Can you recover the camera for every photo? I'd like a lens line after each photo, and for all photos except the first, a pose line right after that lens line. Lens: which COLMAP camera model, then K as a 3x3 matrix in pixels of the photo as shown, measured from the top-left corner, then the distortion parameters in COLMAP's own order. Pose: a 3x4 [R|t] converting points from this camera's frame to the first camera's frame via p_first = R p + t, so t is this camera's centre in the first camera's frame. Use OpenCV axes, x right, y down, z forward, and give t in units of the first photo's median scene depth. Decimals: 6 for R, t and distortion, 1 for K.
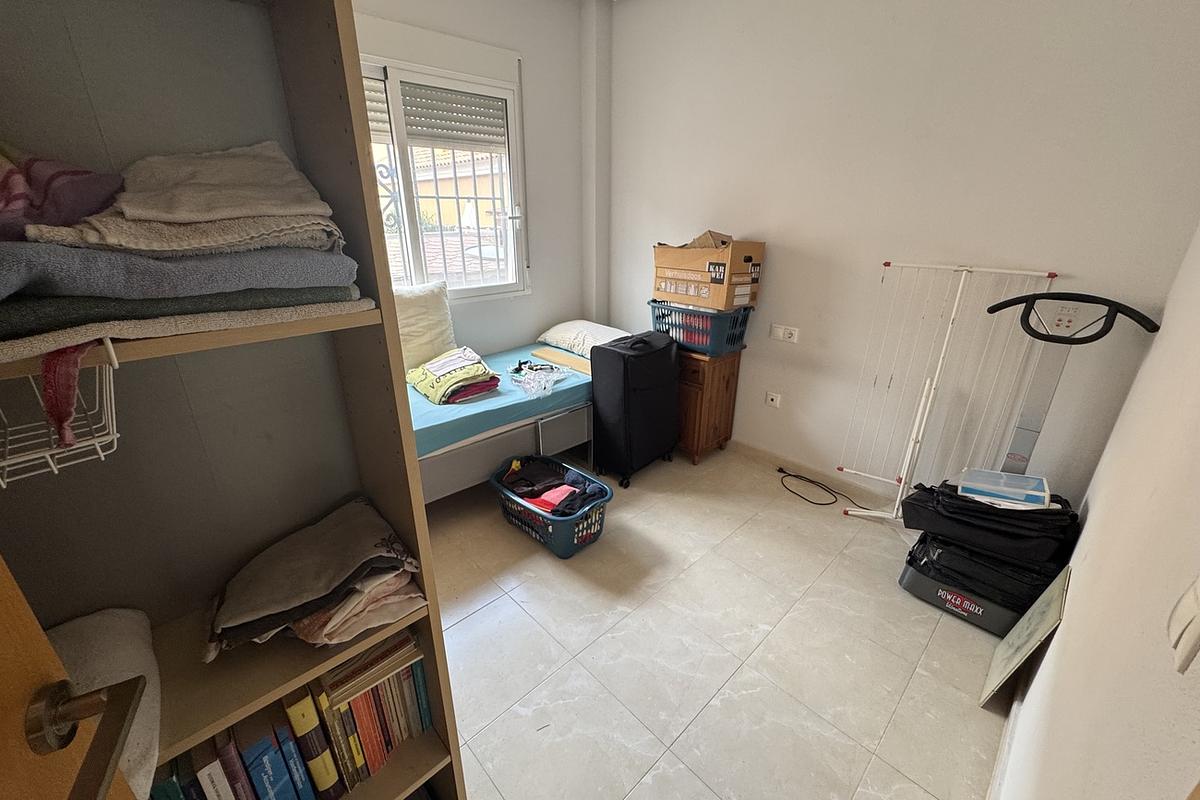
lens RADIAL K [[480.5, 0, 595.6], [0, 480.5, 399.6], [0, 0, 1]] dist [0.009495, -0.001106]
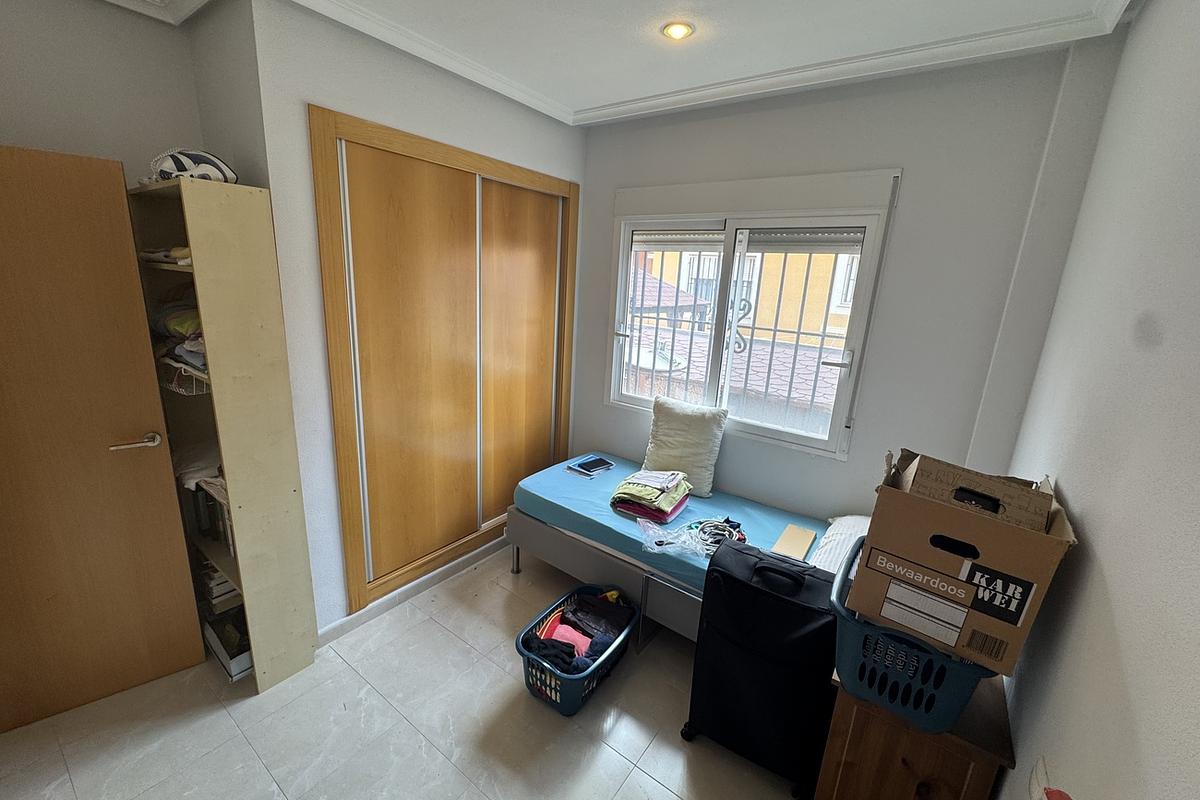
lens RADIAL K [[480.5, 0, 597.1], [0, 480.5, 402.2], [0, 0, 1]] dist [0.009495, -0.001106]
pose [[0.182743, 0.251211, -0.950525, 0.623446], [-0.410714, 0.897909, 0.158343, -0.338439], [0.893263, 0.361458, 0.267263, 0.546697]]
